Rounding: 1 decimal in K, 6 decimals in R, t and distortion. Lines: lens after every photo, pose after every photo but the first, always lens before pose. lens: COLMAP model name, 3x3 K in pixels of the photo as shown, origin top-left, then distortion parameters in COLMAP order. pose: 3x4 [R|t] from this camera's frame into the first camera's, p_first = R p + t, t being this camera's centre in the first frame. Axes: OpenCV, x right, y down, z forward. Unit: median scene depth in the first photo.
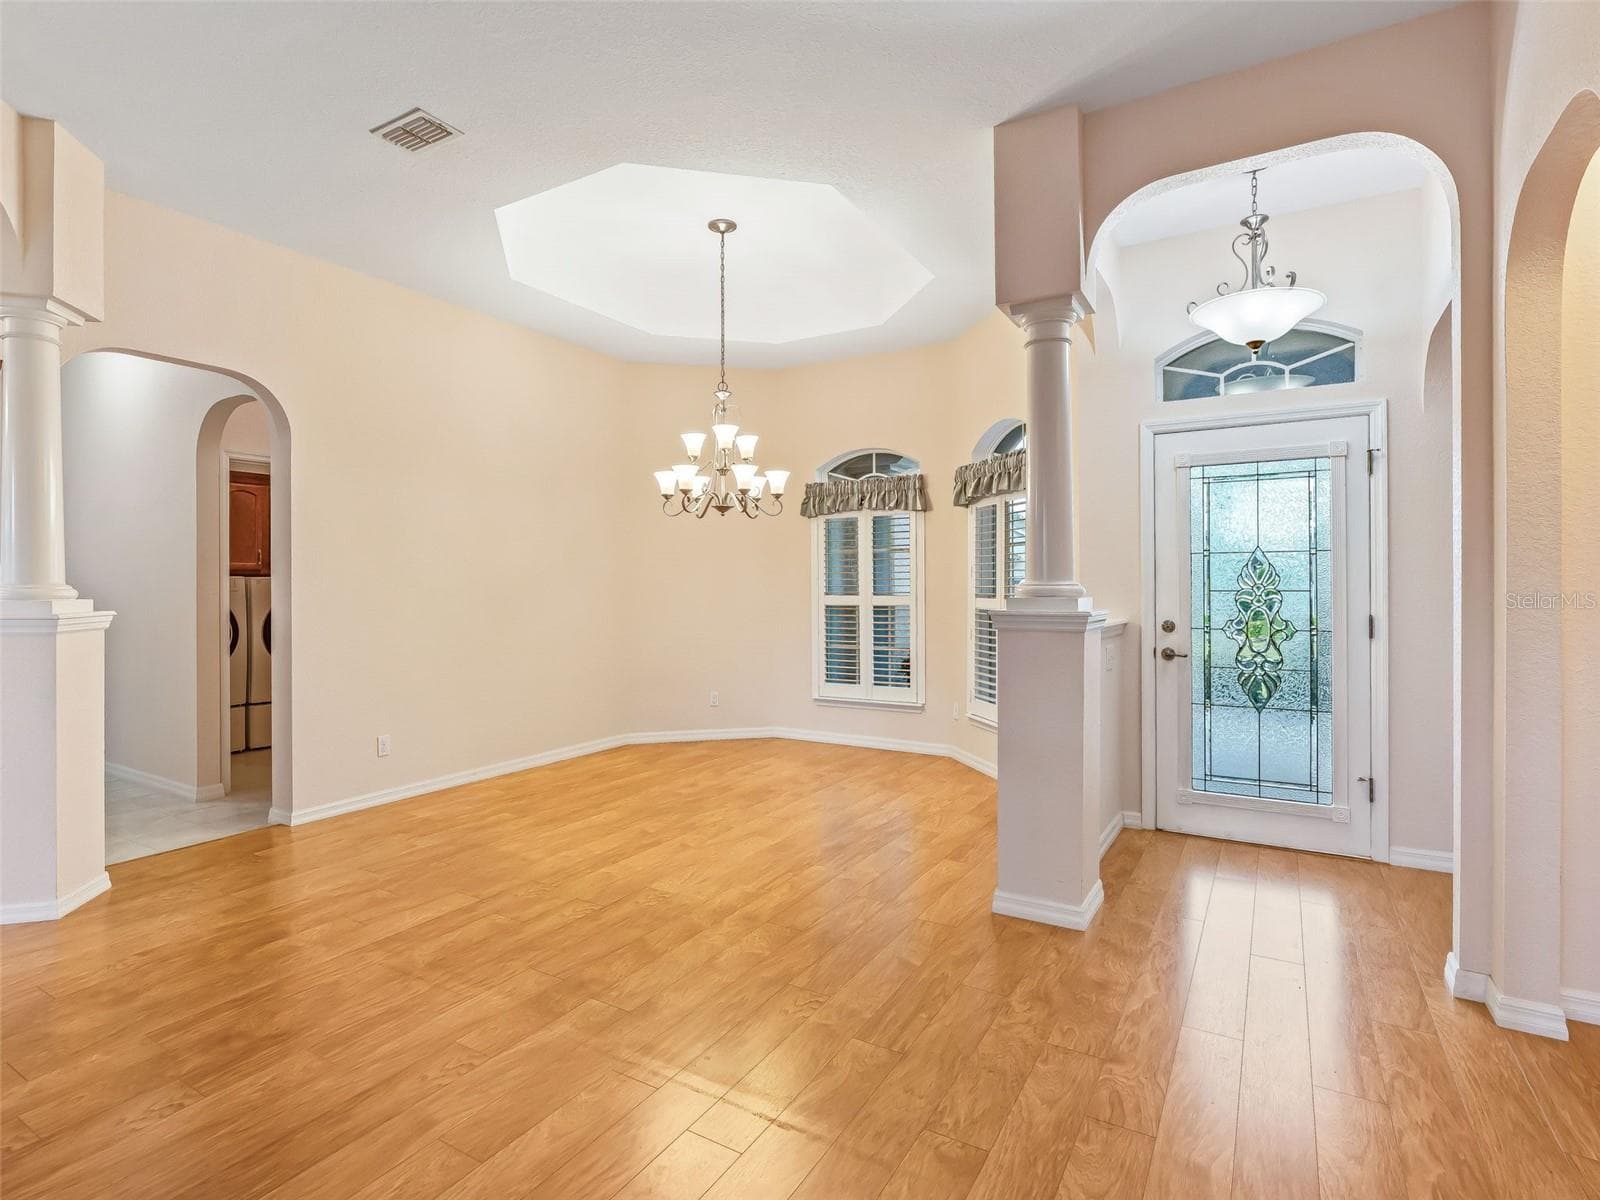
lens RADIAL K [[817.3, 0, 795.3], [0, 817.3, 580.7], [0, 0, 1]] dist [-0.005513, 0.000634]
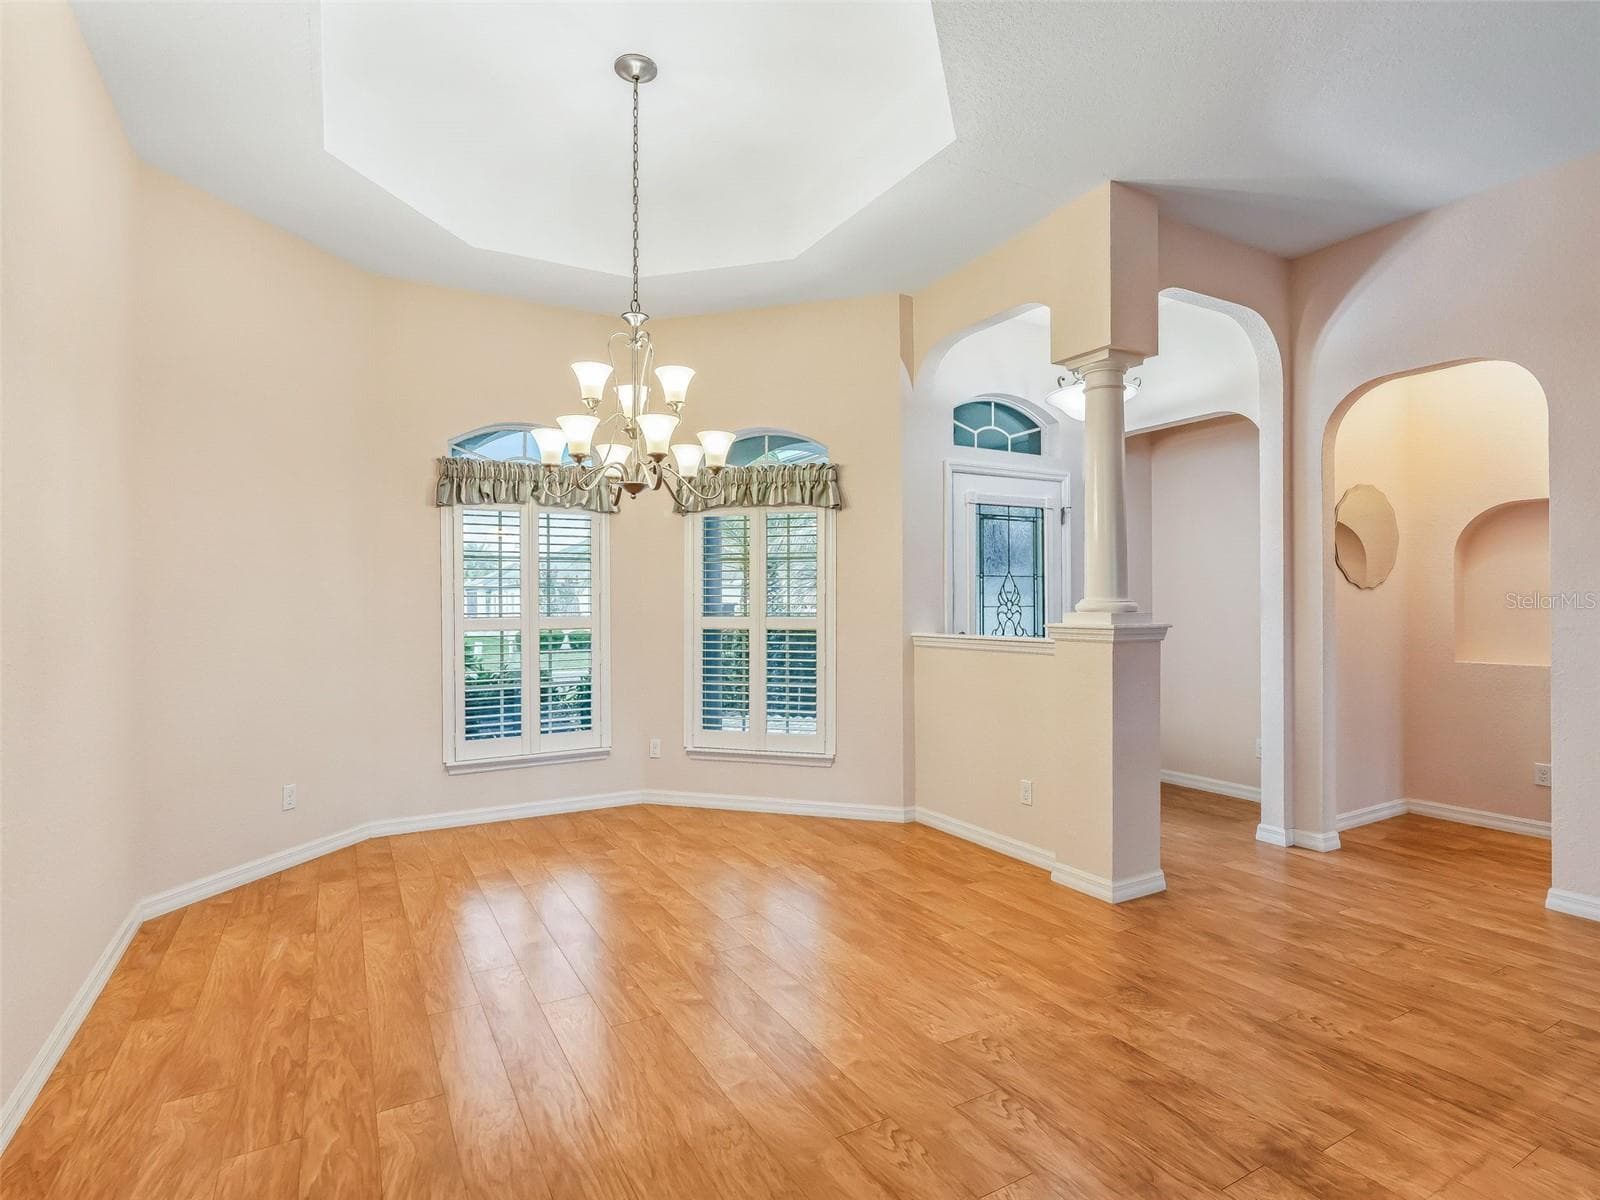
lens RADIAL K [[814.0, 0, 792.9], [0, 814.0, 597.5], [0, 0, 1]] dist [-0.016461, 0.007634]
pose [[0.496474, 0.004087, 0.868042, -0.688674], [-0.001040, 0.999991, -0.004114, 0.004090], [-0.868051, 0.001140, 0.496474, 0.638443]]
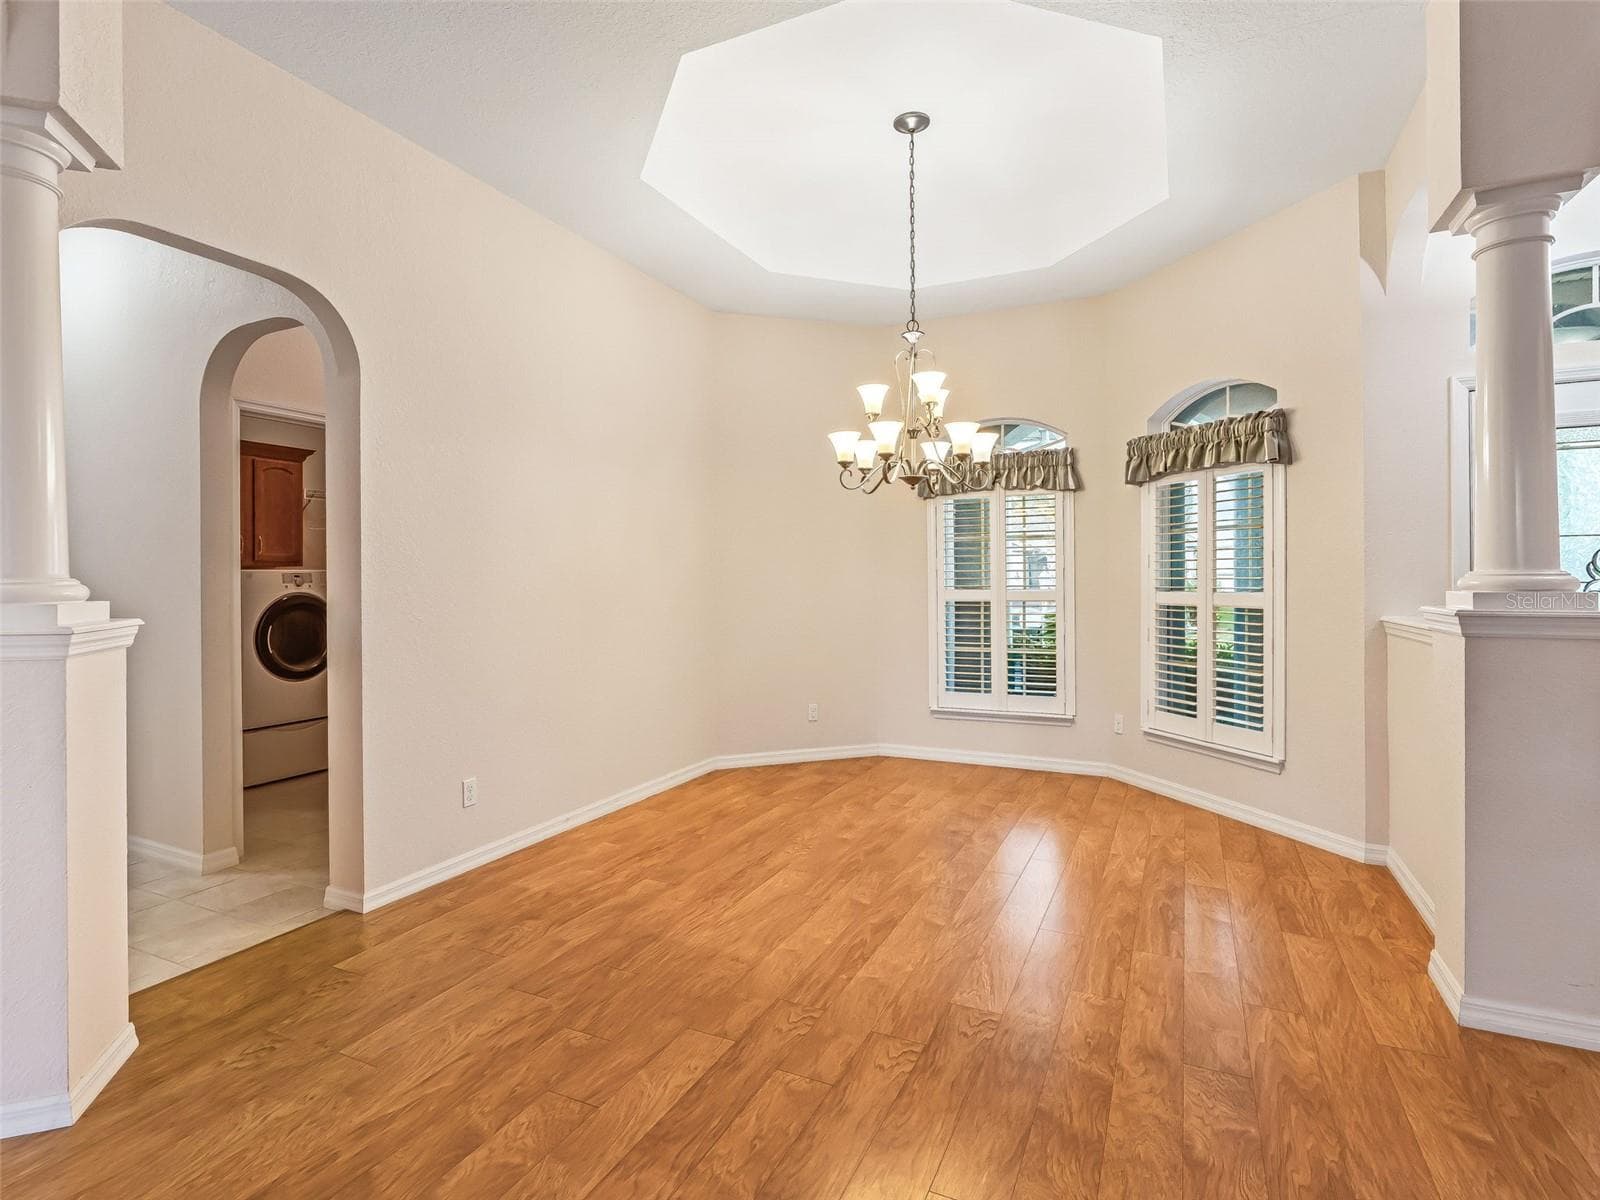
lens RADIAL K [[817.7, 0, 795.1], [0, 817.7, 577.1], [0, 0, 1]] dist [-0.002865, 0.000374]
pose [[0.995778, -0.002831, 0.091750, -0.314860], [0.002570, 0.999992, 0.002967, 0.002950], [-0.091758, -0.002718, 0.995778, 0.255473]]
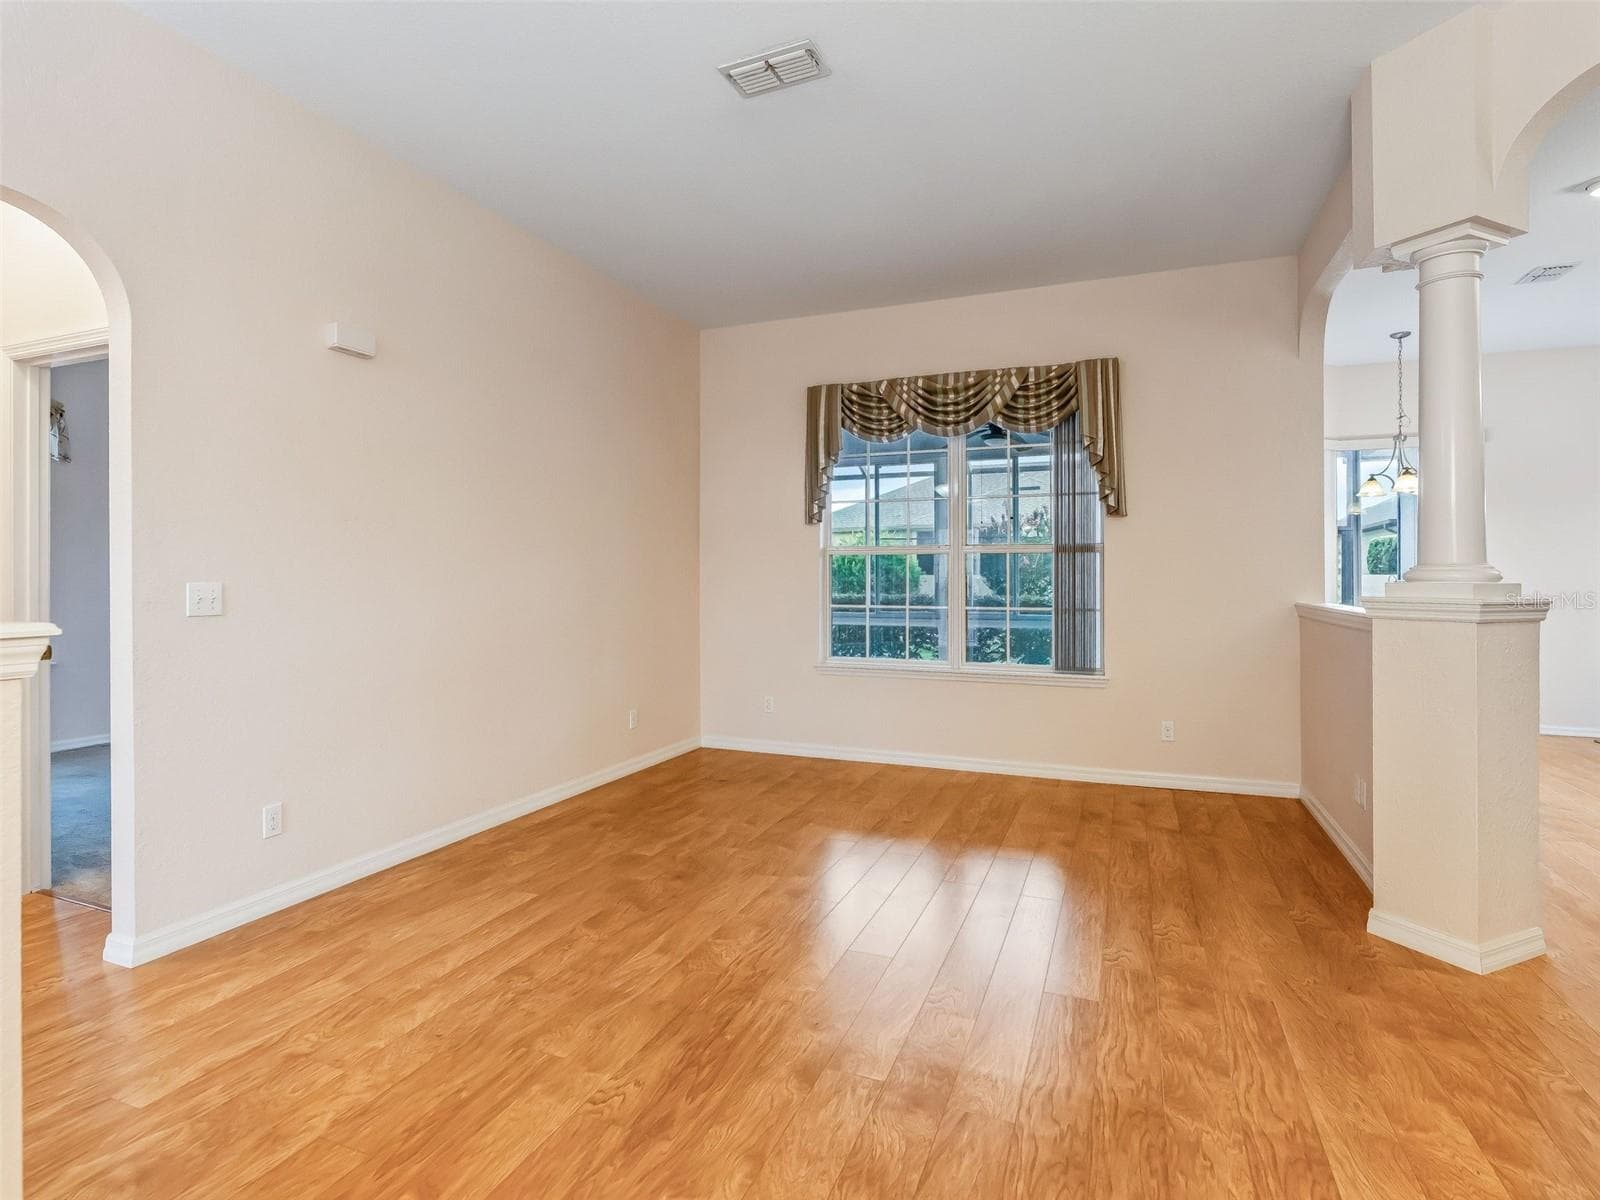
lens RADIAL K [[817.3, 0, 795.3], [0, 817.3, 580.7], [0, 0, 1]] dist [-0.005513, 0.000634]
pose [[-0.988938, 0.001298, -0.148327, -0.027830], [0.001094, 0.999998, 0.001453, 0.013162], [0.148328, 0.001275, -0.988937, 1.075382]]
